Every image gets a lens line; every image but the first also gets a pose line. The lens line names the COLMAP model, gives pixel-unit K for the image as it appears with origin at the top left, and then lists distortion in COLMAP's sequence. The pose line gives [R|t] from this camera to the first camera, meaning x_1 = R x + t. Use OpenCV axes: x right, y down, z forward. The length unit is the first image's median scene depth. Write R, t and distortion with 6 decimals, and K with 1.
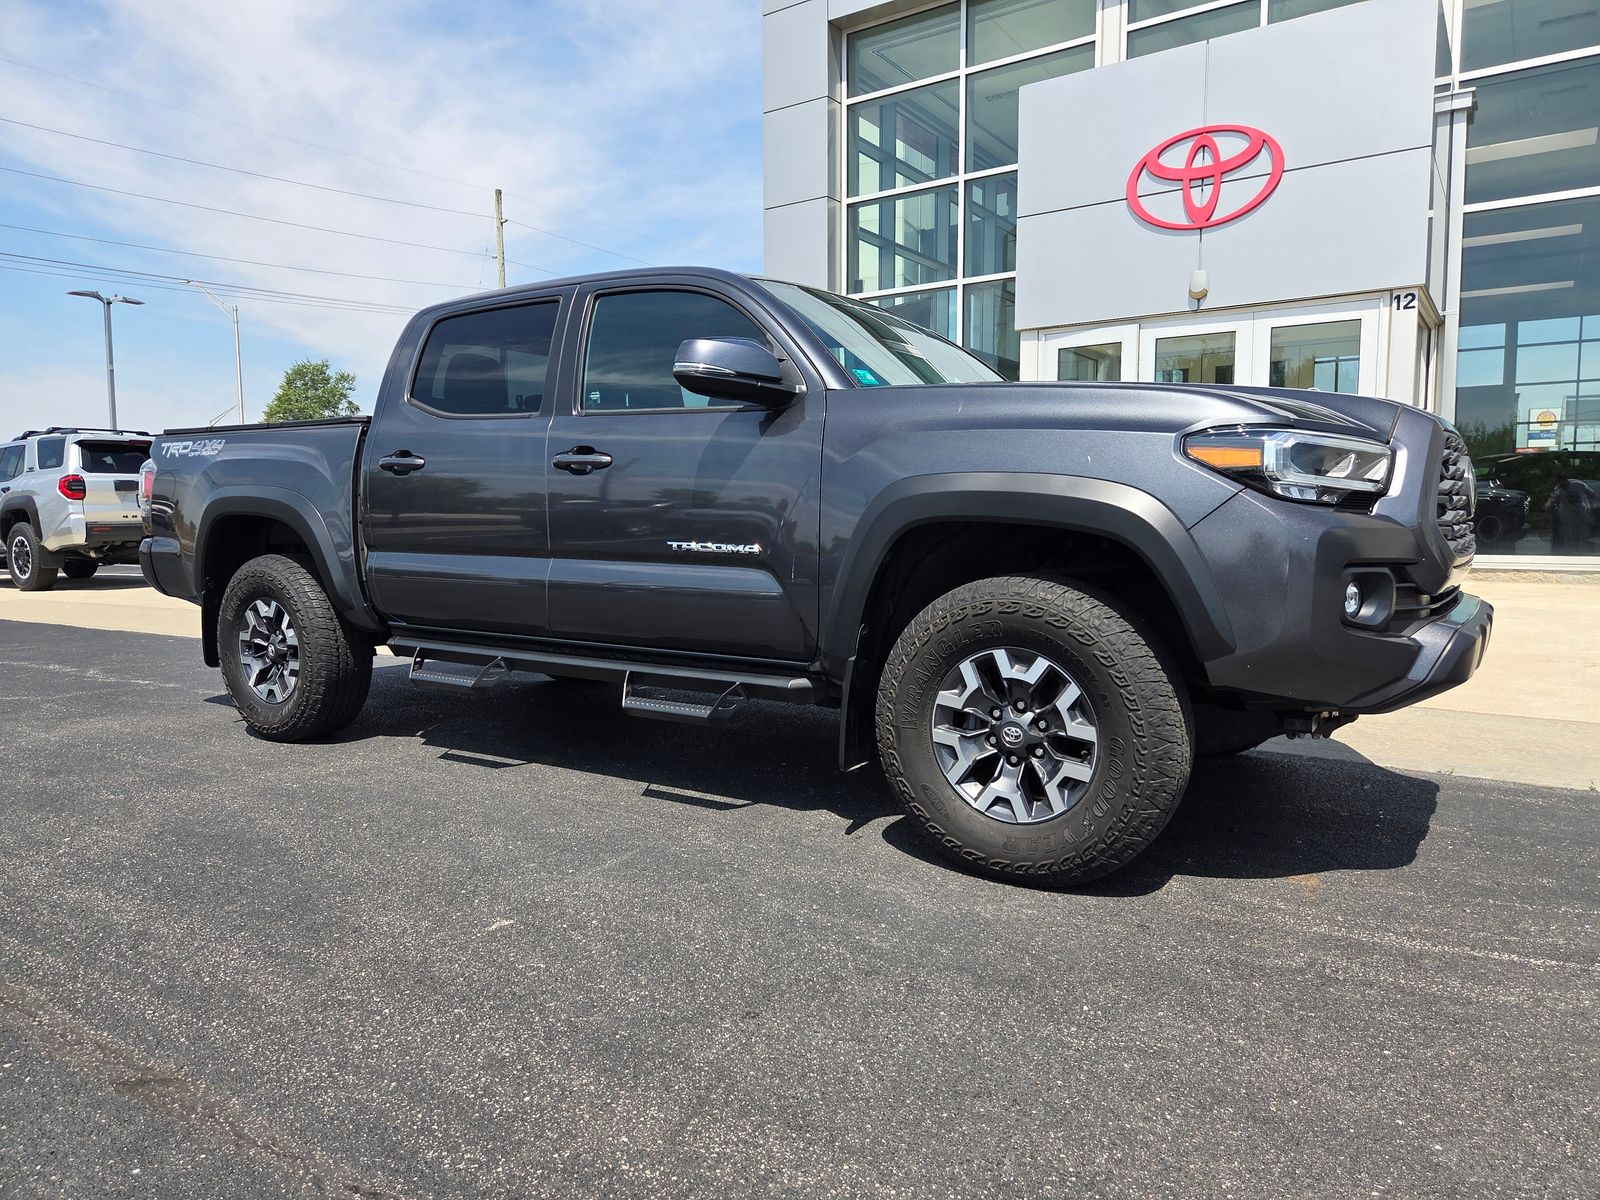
lens RADIAL K [[1065.3, 0, 811.0], [0, 1065.3, 602.1], [0, 0, 1]] dist [0.068838, -0.057471]
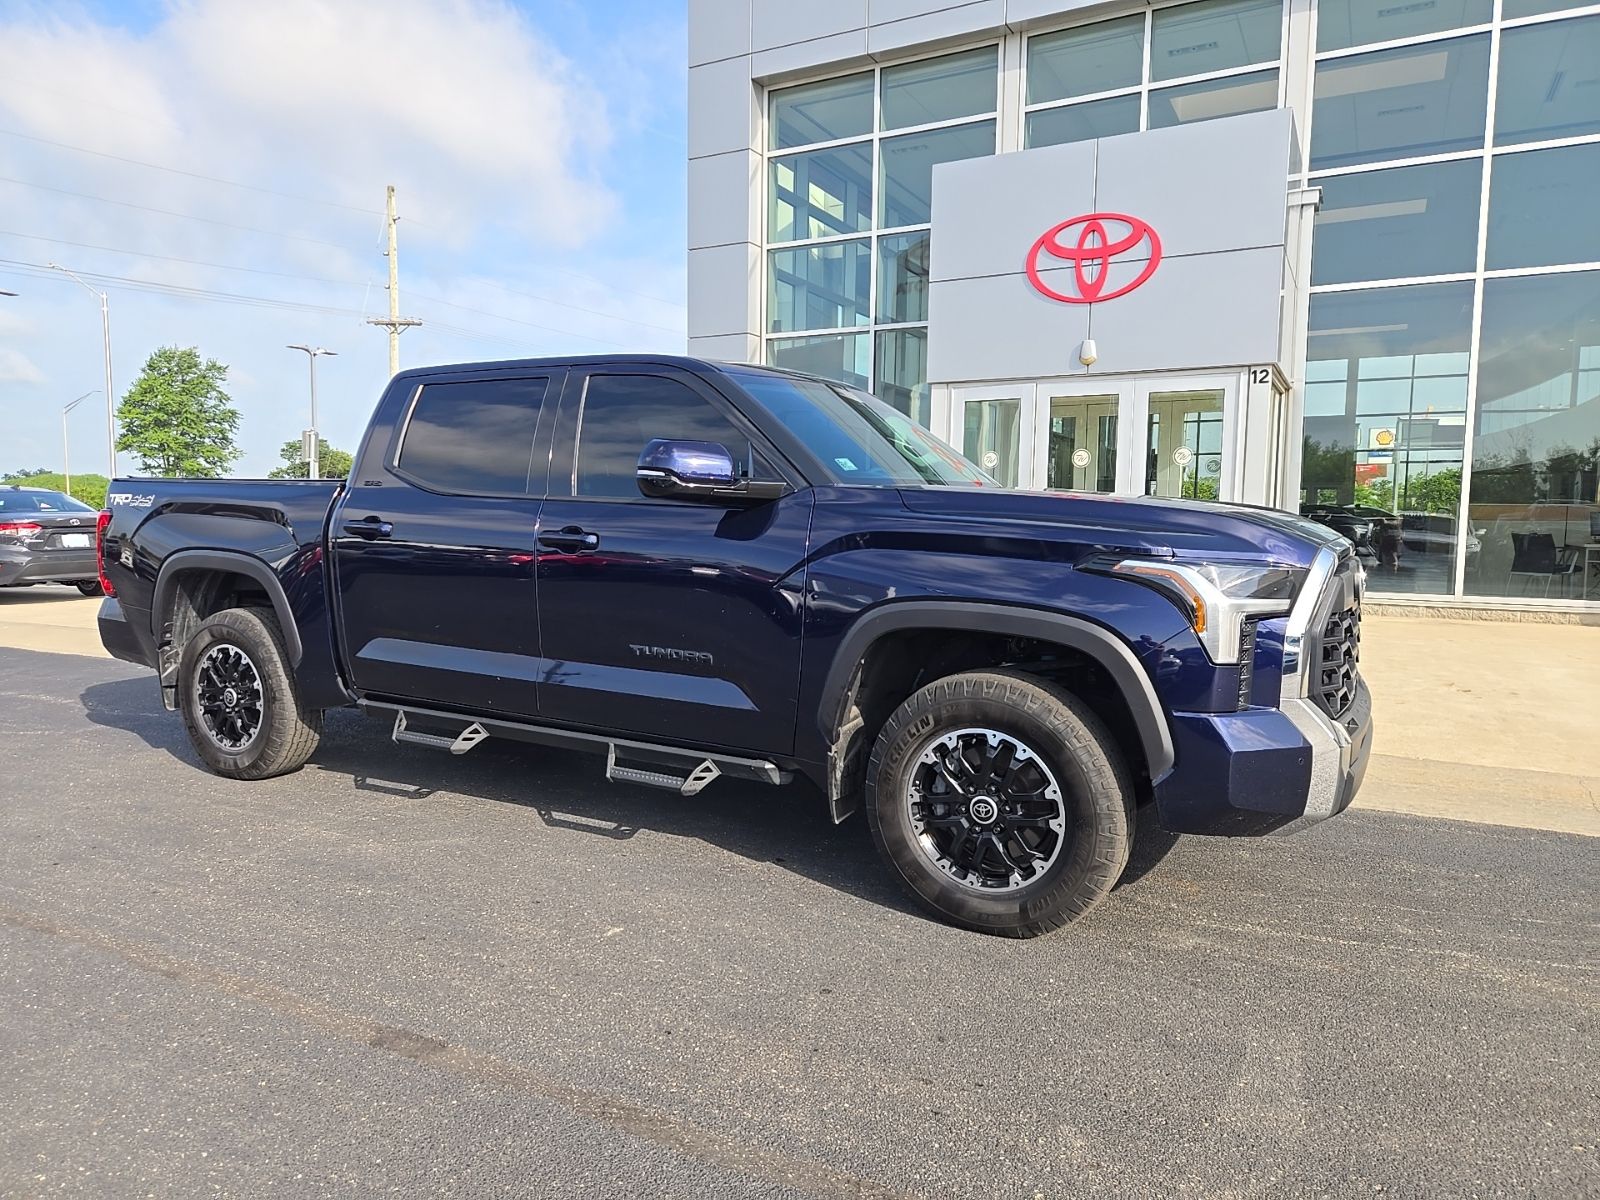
lens RADIAL K [[1060.7, 0, 802.1], [0, 1060.7, 598.1], [0, 0, 1]] dist [0.073220, -0.060967]
pose [[0.994979, 0.008695, 0.099705, -0.117717], [-0.008470, 0.999961, -0.002687, -0.069306], [-0.099724, 0.001829, 0.995013, -0.212138]]
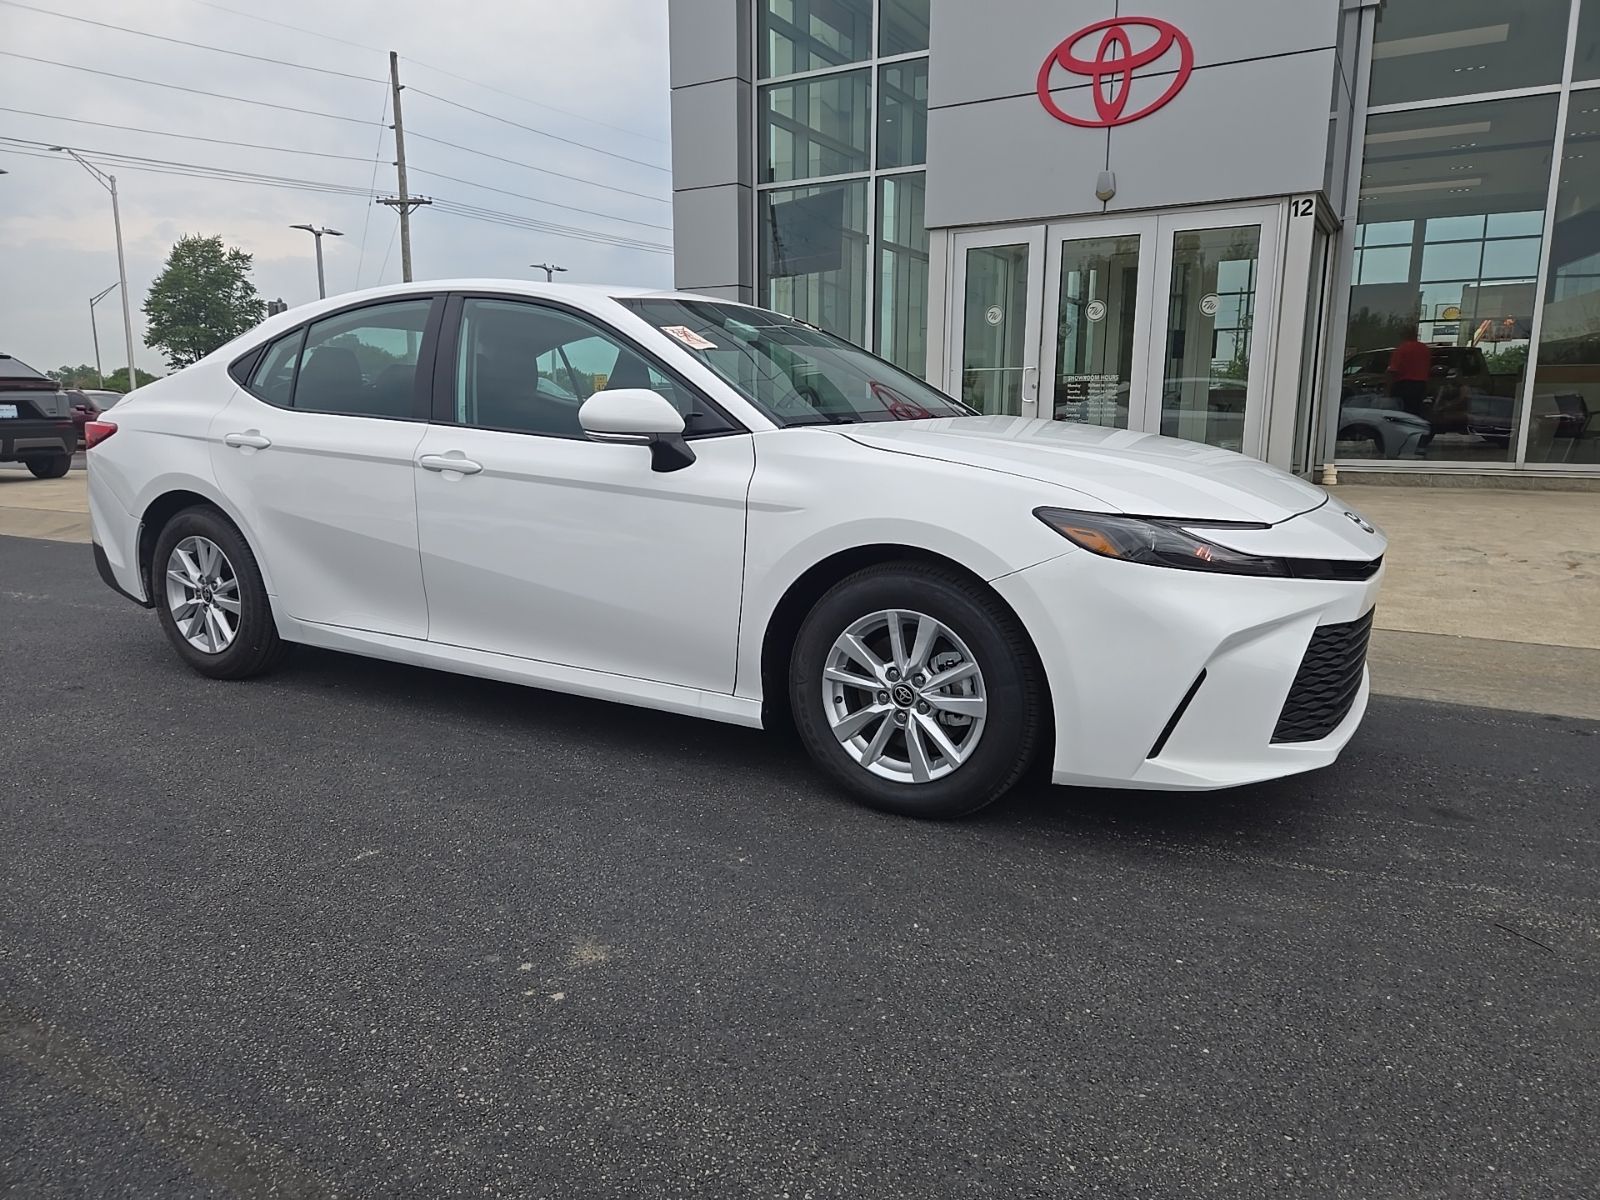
lens RADIAL K [[1060.7, 0, 802.1], [0, 1060.7, 598.1], [0, 0, 1]] dist [0.073220, -0.060967]
pose [[0.998024, -0.004712, 0.062660, 0.038305], [-0.001387, 0.995290, 0.096936, -0.026273], [-0.062821, -0.096831, 0.993316, -0.010443]]
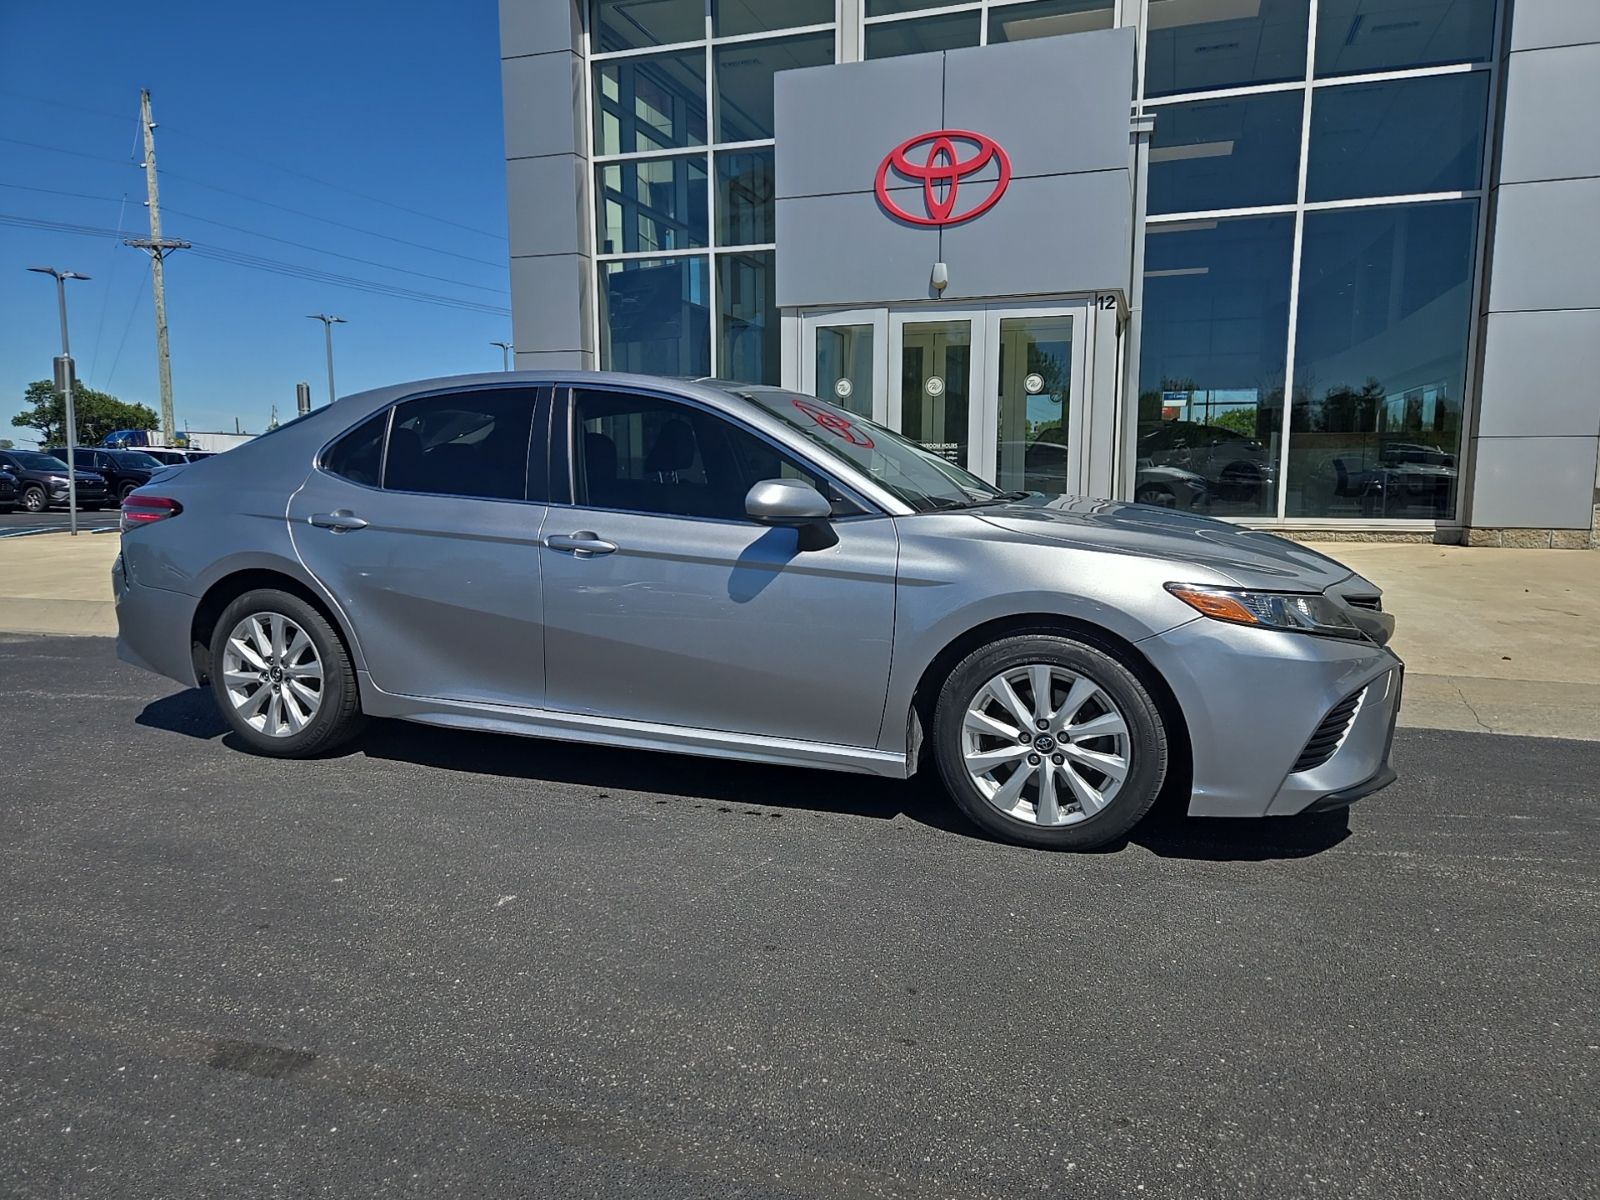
lens RADIAL K [[1064.5, 0, 804.0], [0, 1064.5, 595.9], [0, 0, 1]] dist [0.075149, -0.061162]
pose [[0.965527, -0.027354, 0.258861, -0.165097], [0.016036, 0.998825, 0.045735, -0.041725], [-0.259808, -0.040007, 0.964831, -0.101218]]
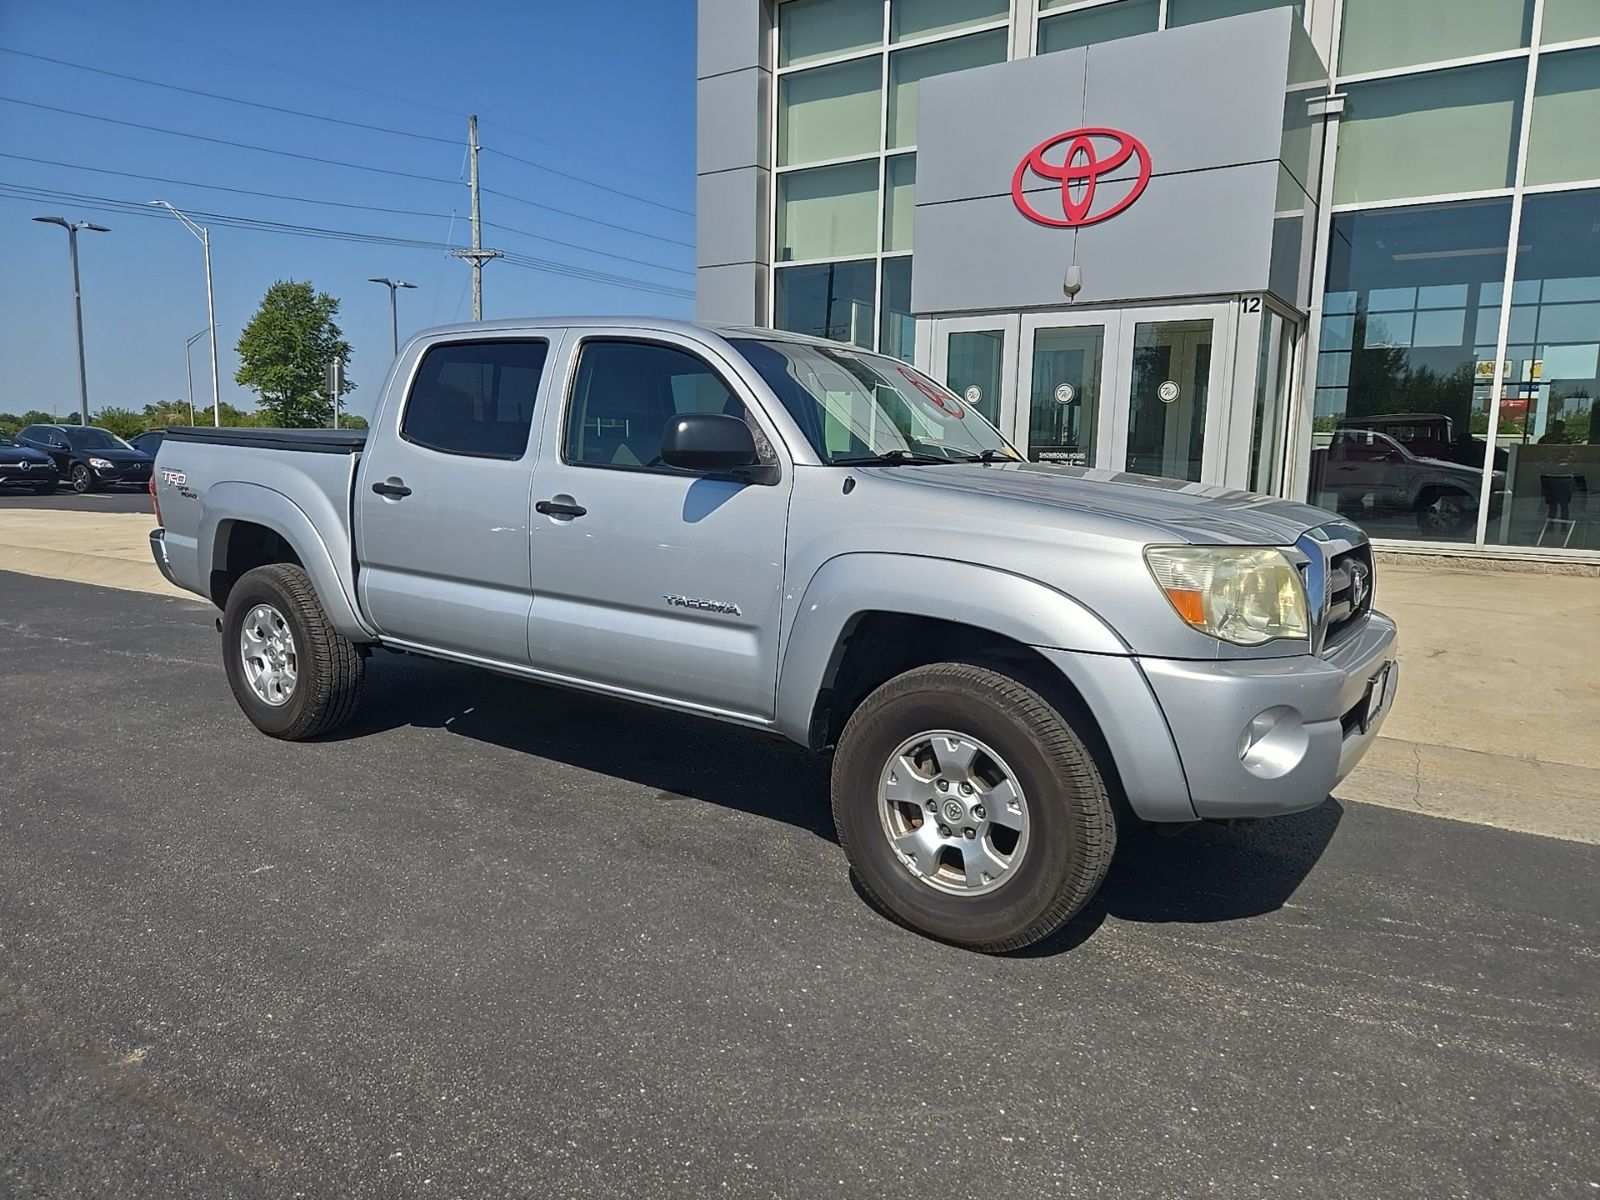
lens RADIAL K [[1069.4, 0, 807.3], [0, 1069.4, 600.7], [0, 0, 1]] dist [0.071940, -0.059643]
pose [[0.999705, 0.023556, 0.005992, 0.228993], [-0.023872, 0.997924, 0.059809, -0.080309], [-0.004570, -0.059934, 0.998192, -0.204839]]
